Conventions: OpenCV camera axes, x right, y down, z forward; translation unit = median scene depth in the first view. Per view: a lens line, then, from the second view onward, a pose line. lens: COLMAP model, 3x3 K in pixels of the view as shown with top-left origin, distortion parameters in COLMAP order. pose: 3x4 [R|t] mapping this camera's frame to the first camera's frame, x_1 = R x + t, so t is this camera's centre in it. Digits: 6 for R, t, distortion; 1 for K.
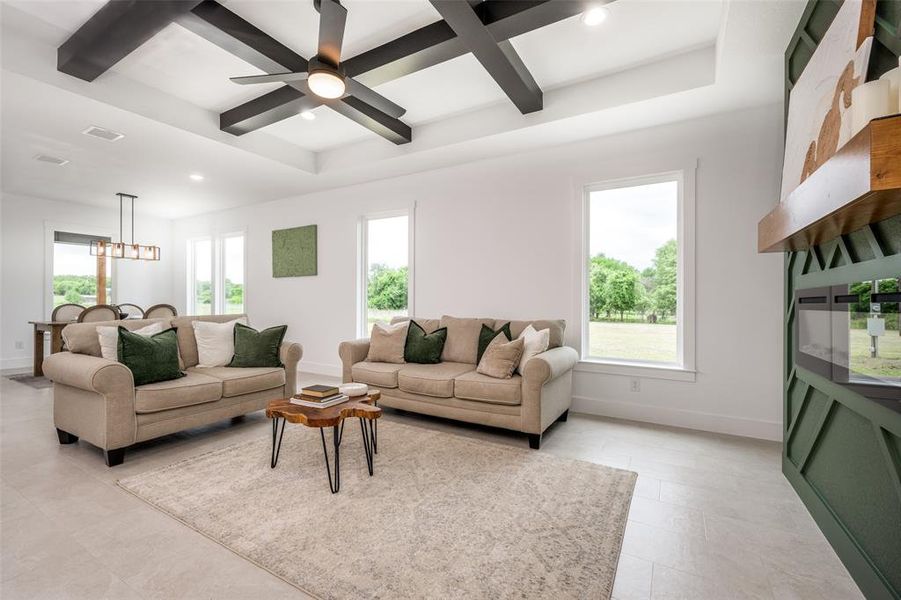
lens RADIAL K [[381.4, 0, 449.6], [0, 381.4, 303.8], [0, 0, 1]] dist [-0.002377, -0.000652]
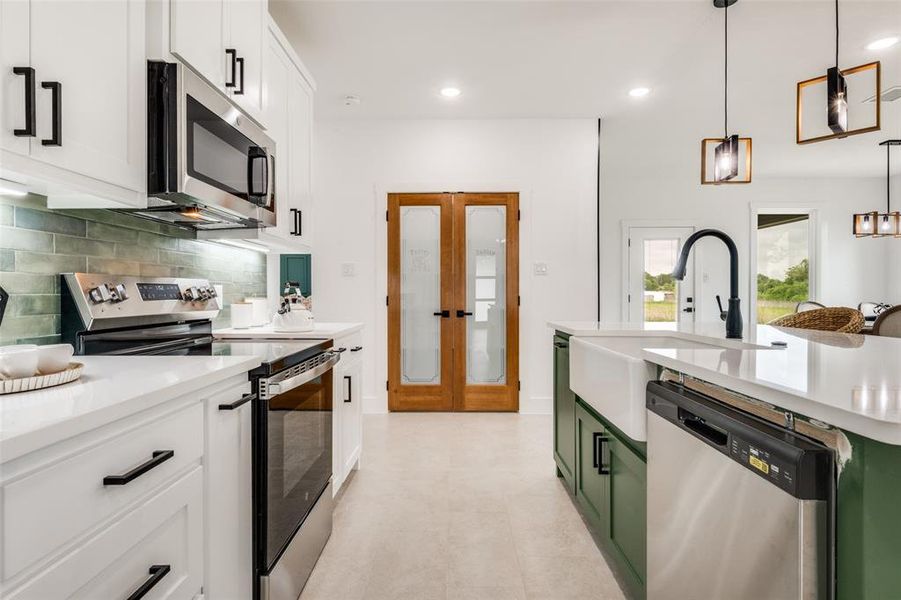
lens RADIAL K [[458.5, 0, 453.2], [0, 458.5, 297.0], [0, 0, 1]] dist [0.002404, -0.000938]
pose [[0.490744, -0.000280, -0.871304, -0.869315], [-0.007332, 0.999963, -0.004452, -0.001191], [0.871273, 0.008573, 0.490724, -0.124138]]
